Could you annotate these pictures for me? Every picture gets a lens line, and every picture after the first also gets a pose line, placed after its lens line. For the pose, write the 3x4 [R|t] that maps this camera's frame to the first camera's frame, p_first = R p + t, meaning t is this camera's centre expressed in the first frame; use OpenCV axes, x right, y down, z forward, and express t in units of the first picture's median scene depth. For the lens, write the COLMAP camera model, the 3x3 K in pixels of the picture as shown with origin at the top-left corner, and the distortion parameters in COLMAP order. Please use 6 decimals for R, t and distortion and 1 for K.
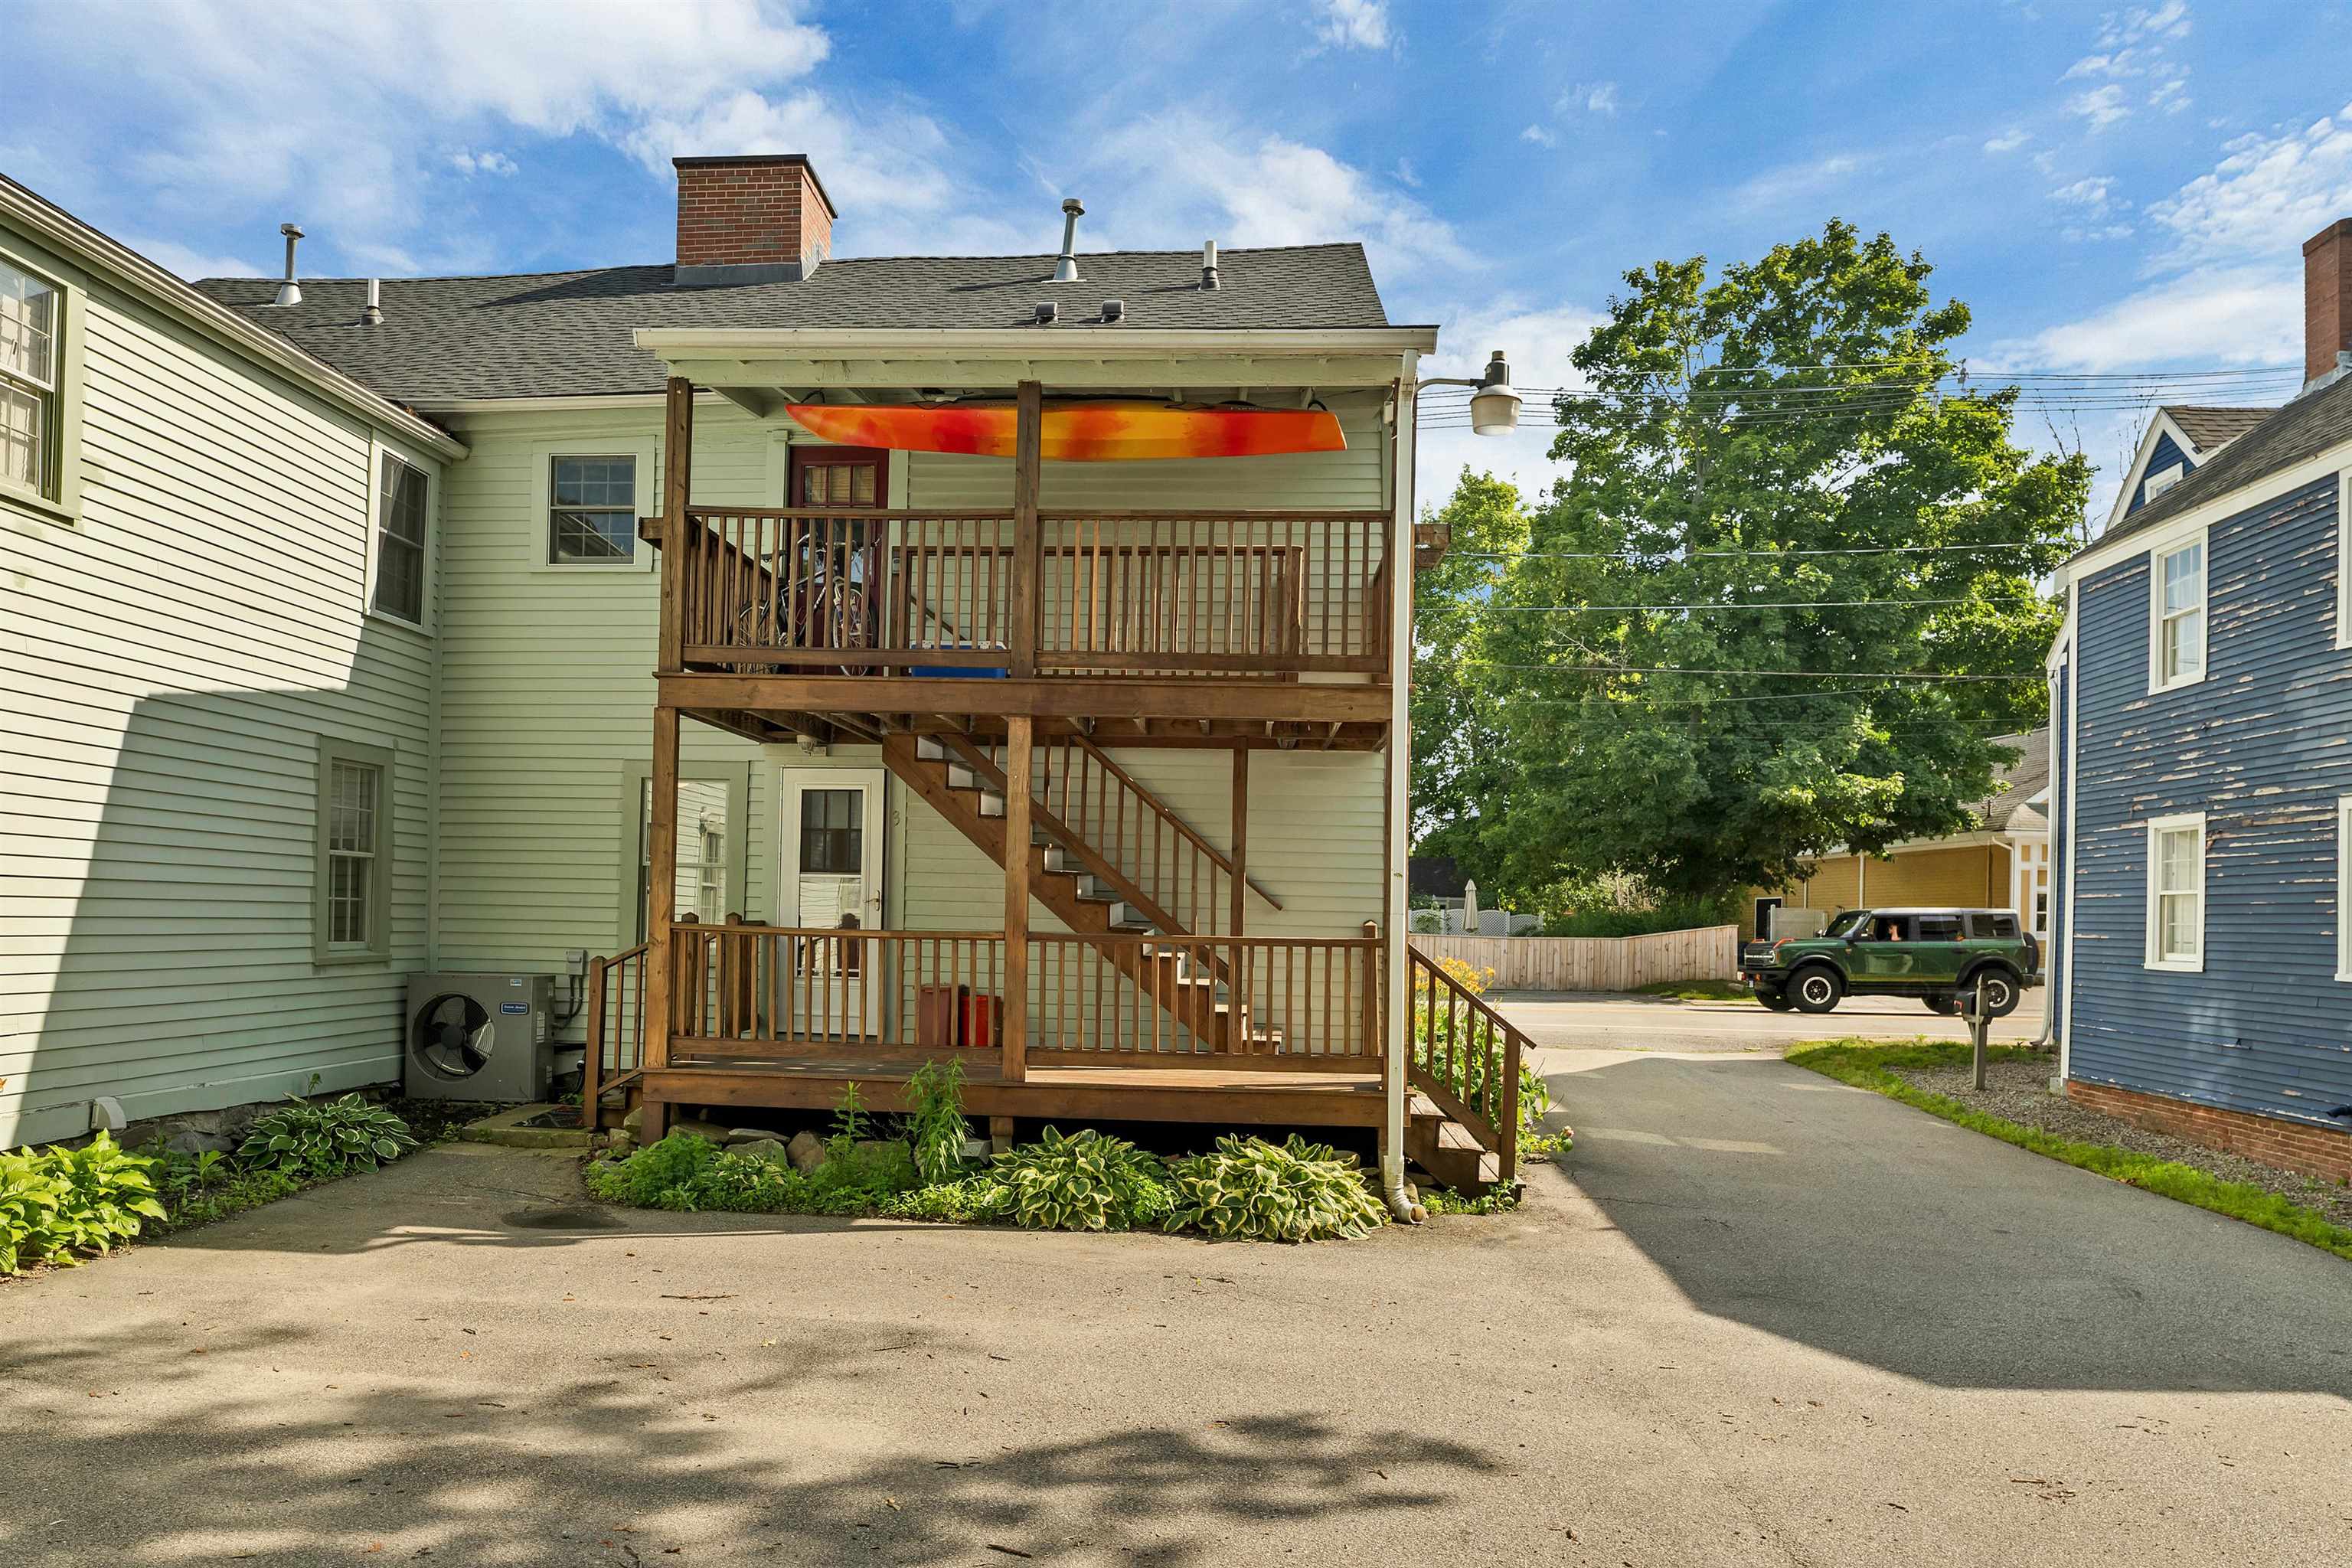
lens RADIAL K [[1642.4, 0, 1052.6], [0, 1642.4, 861.3], [0, 0, 1]] dist [-0.004123, 0.001803]
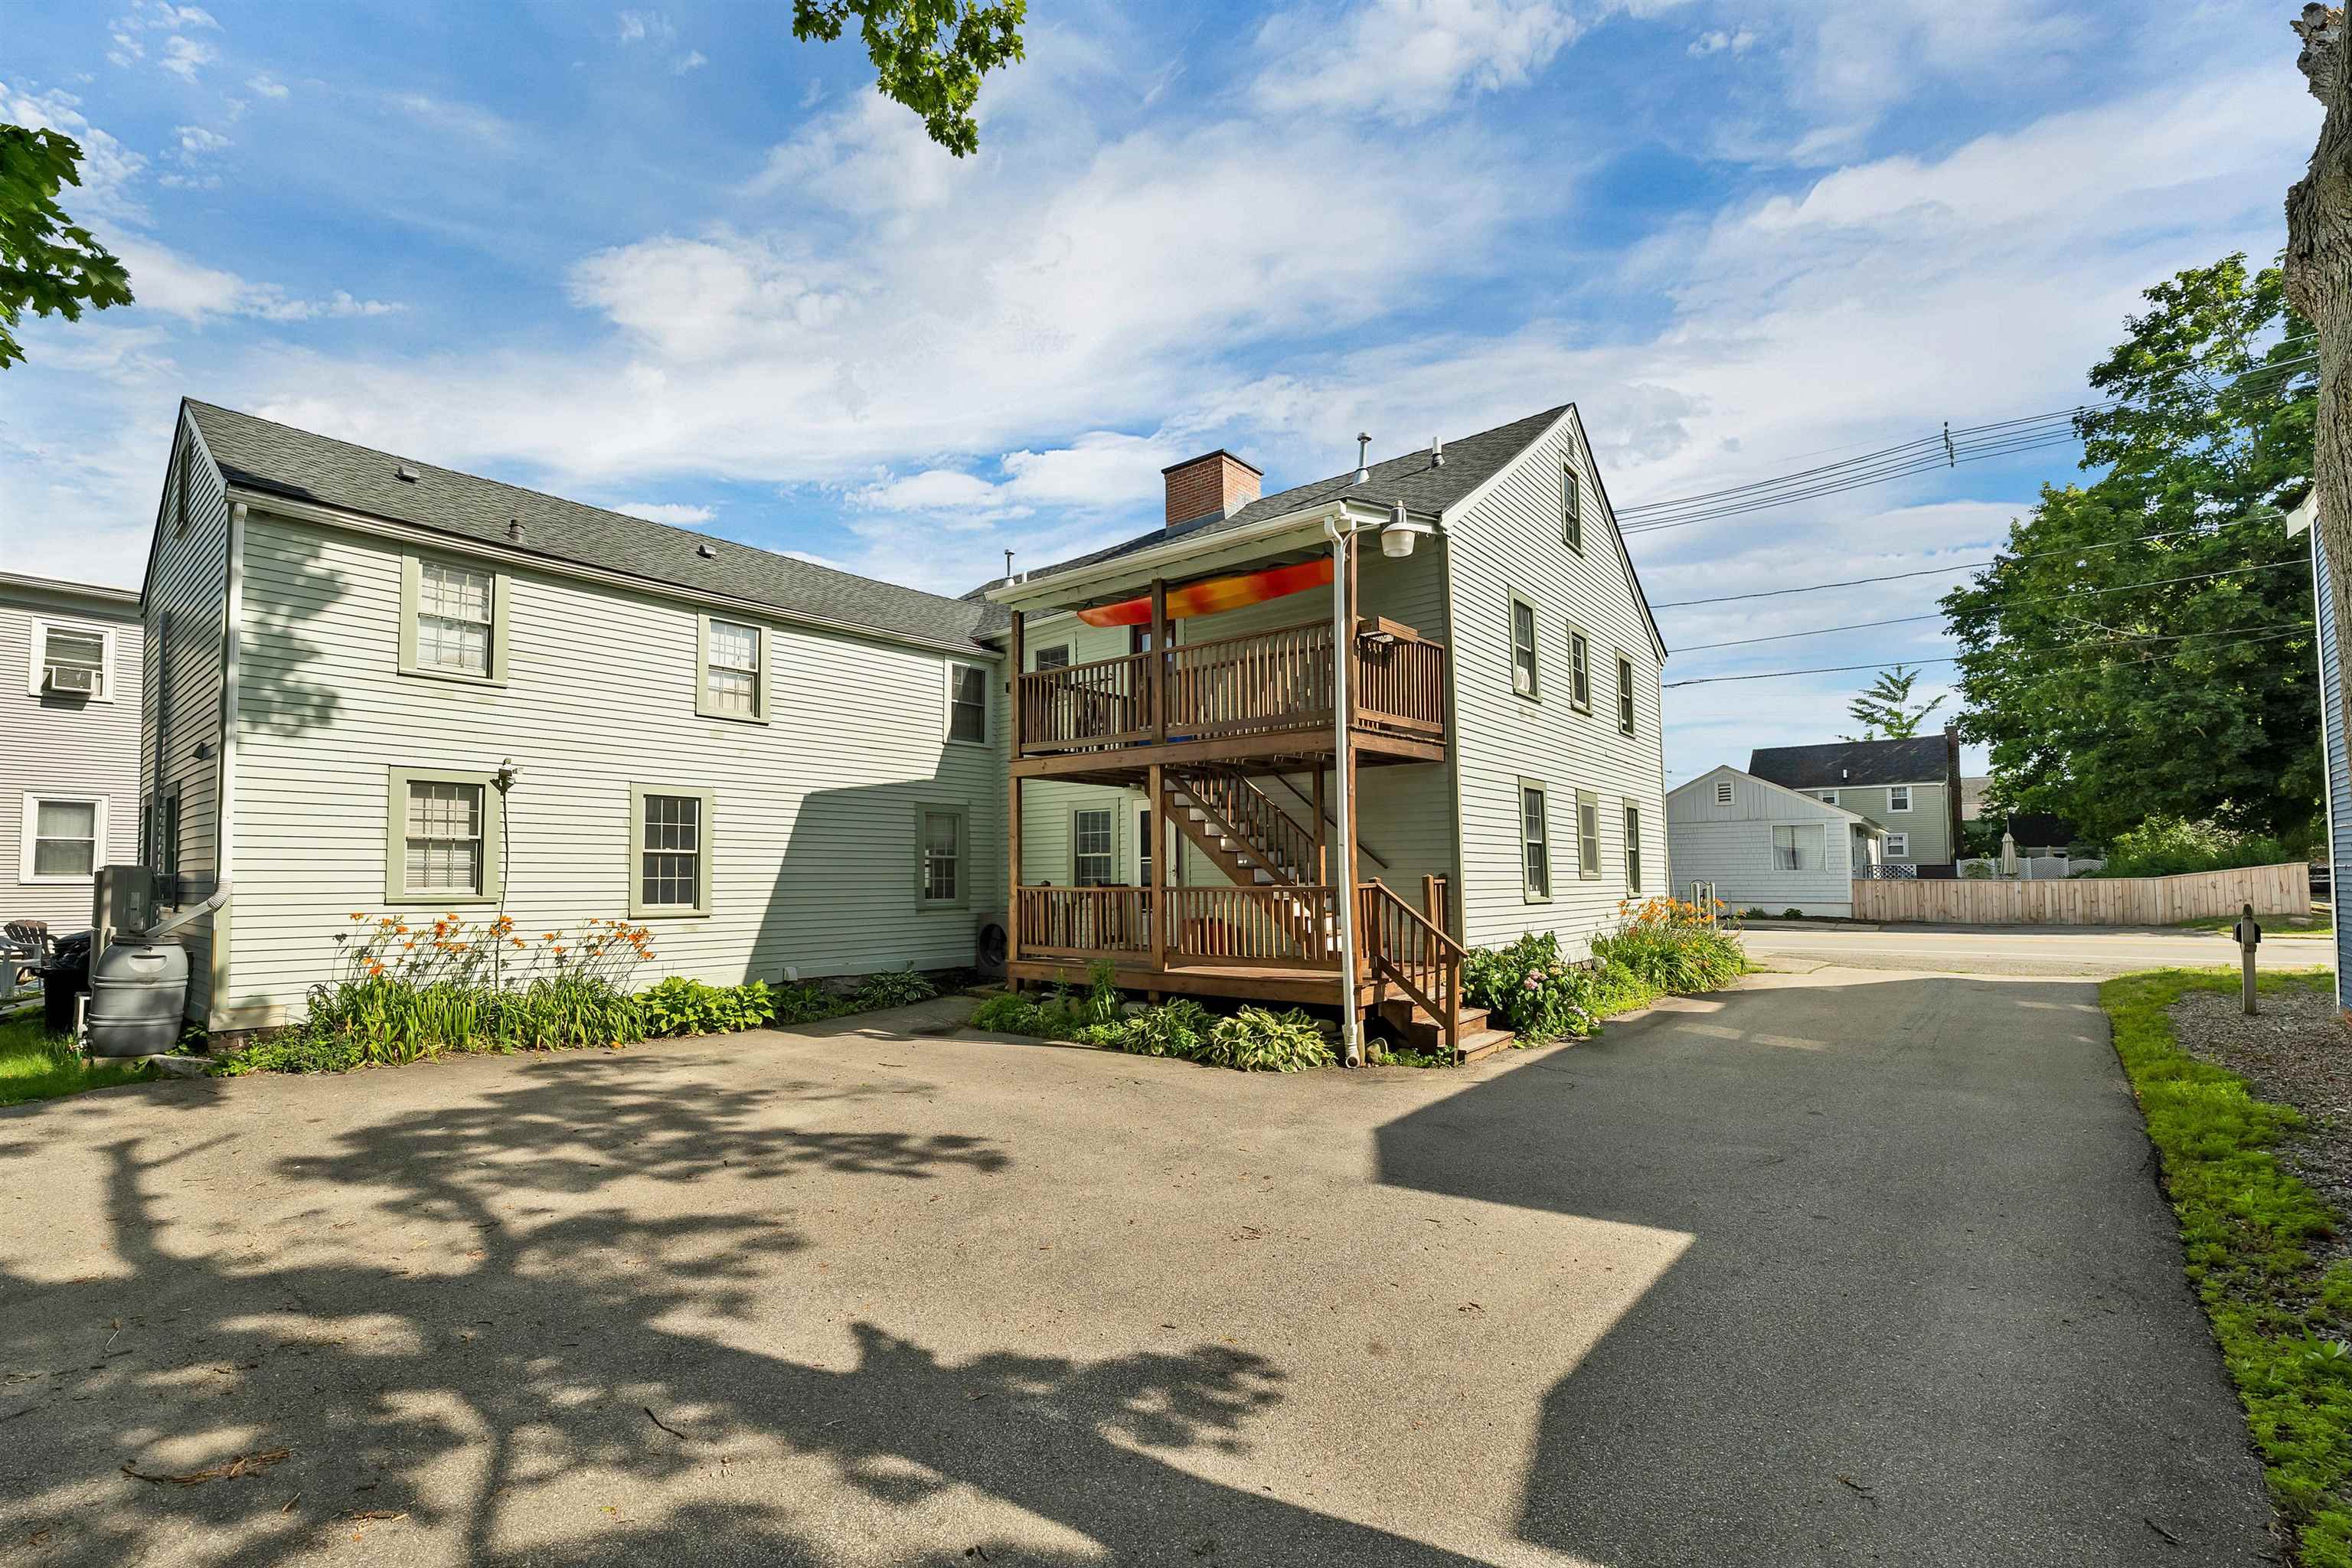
lens RADIAL K [[1010.2, 0, 1101.3], [0, 1010.2, 806.3], [0, 0, 1]] dist [0.004281, 0.000375]
pose [[0.816323, -0.069158, -0.573440, 0.542988], [0.044727, 0.997394, -0.056617, 0.014966], [0.575861, 0.020570, 0.817289, 0.066239]]
